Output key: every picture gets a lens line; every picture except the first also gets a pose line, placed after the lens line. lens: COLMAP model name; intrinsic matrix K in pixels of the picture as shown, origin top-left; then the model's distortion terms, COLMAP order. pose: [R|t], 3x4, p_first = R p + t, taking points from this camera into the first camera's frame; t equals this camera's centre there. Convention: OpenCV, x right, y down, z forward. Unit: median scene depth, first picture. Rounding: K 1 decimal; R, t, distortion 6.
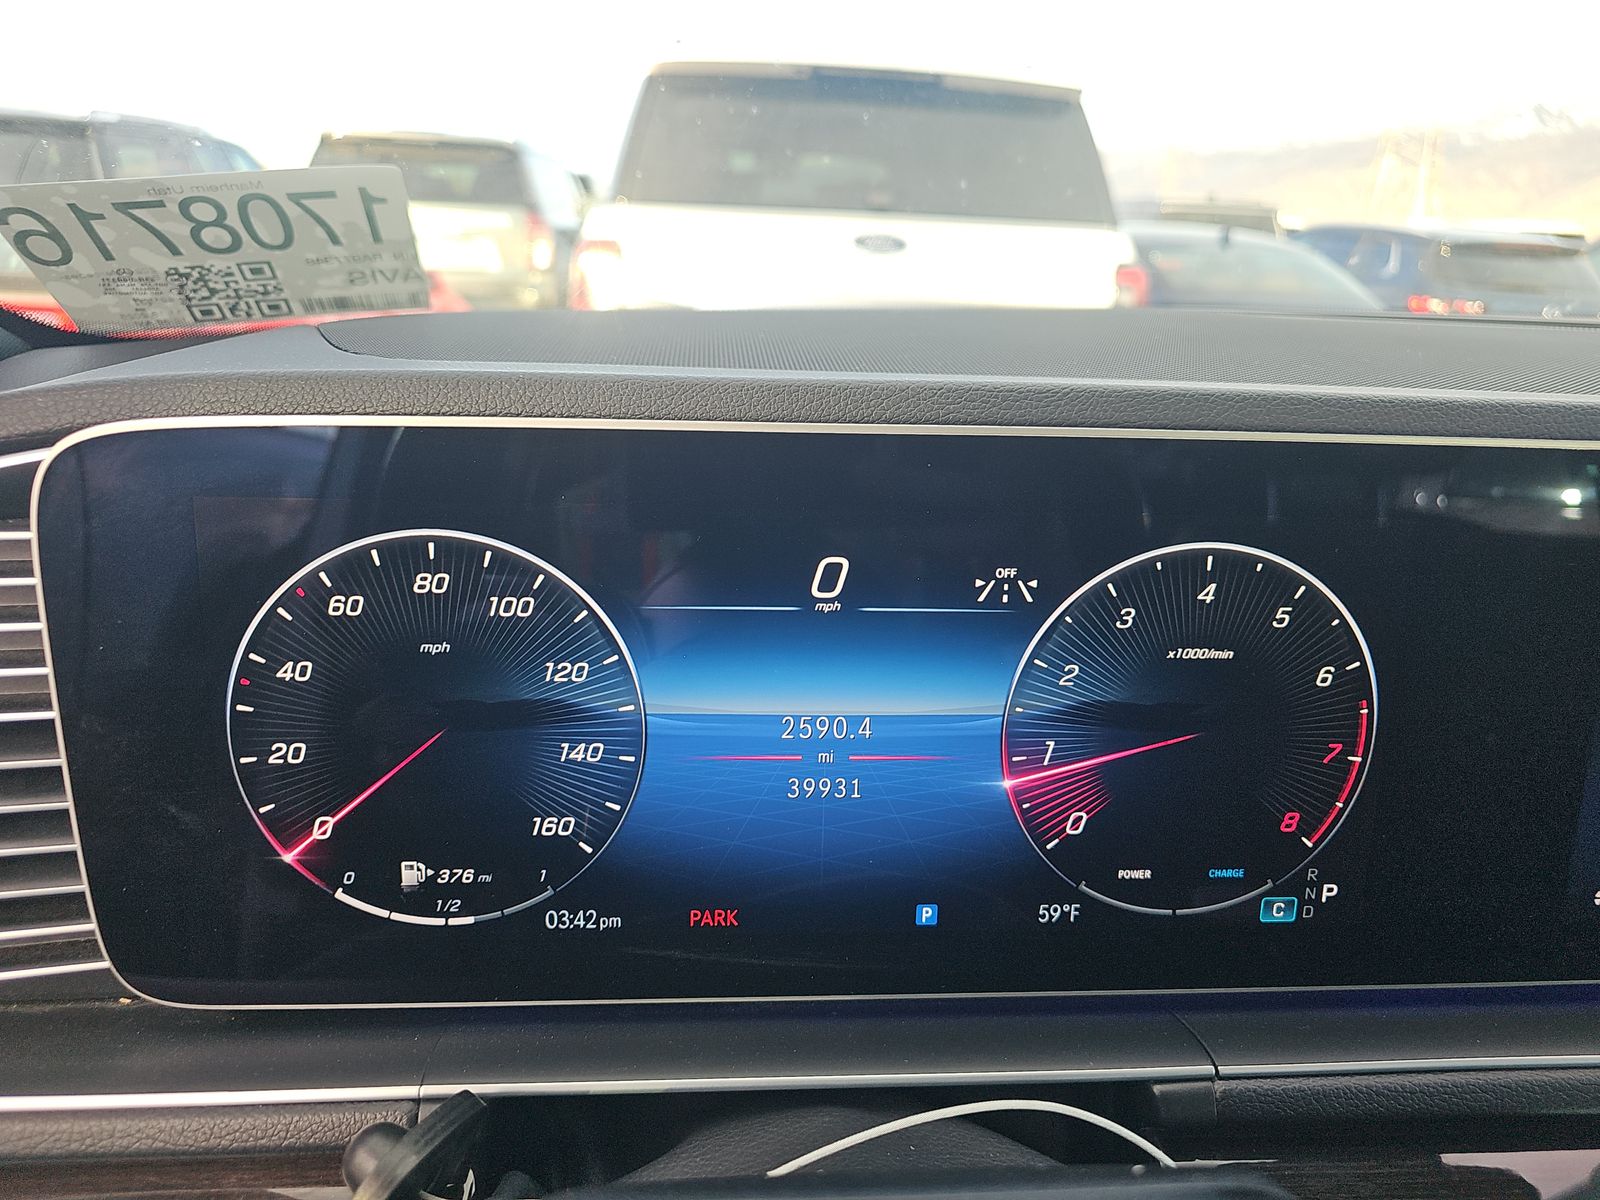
lens RADIAL K [[1068.2, 0, 793.7], [0, 1068.2, 603.4], [0, 0, 1]] dist [0.000781, -0.002977]
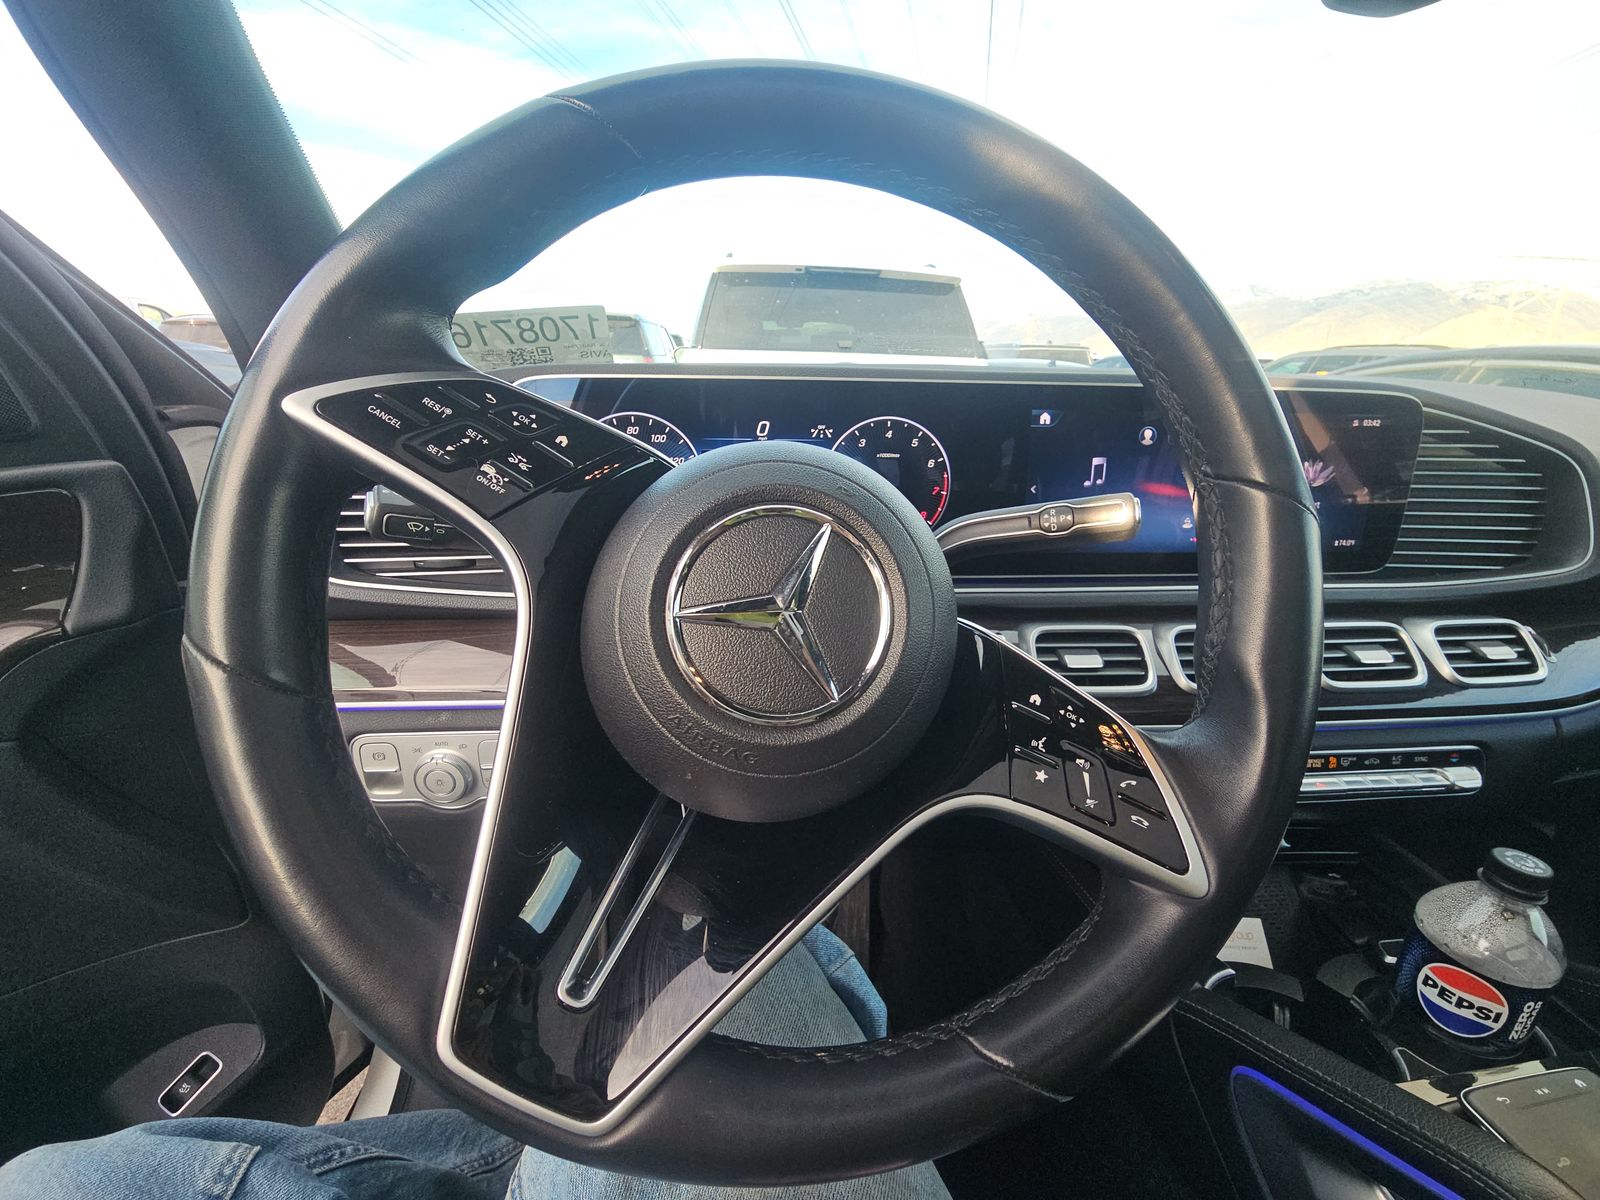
lens RADIAL K [[644.1, 0, 810.5], [0, 644.1, 594.3], [0, 0, 1]] dist [0.003708, 0.000093]
pose [[0.999862, -0.016122, 0.003936, 0.145090], [0.016109, 0.999865, 0.003116, 0.417191], [-0.003986, -0.003052, 0.999987, -0.788648]]
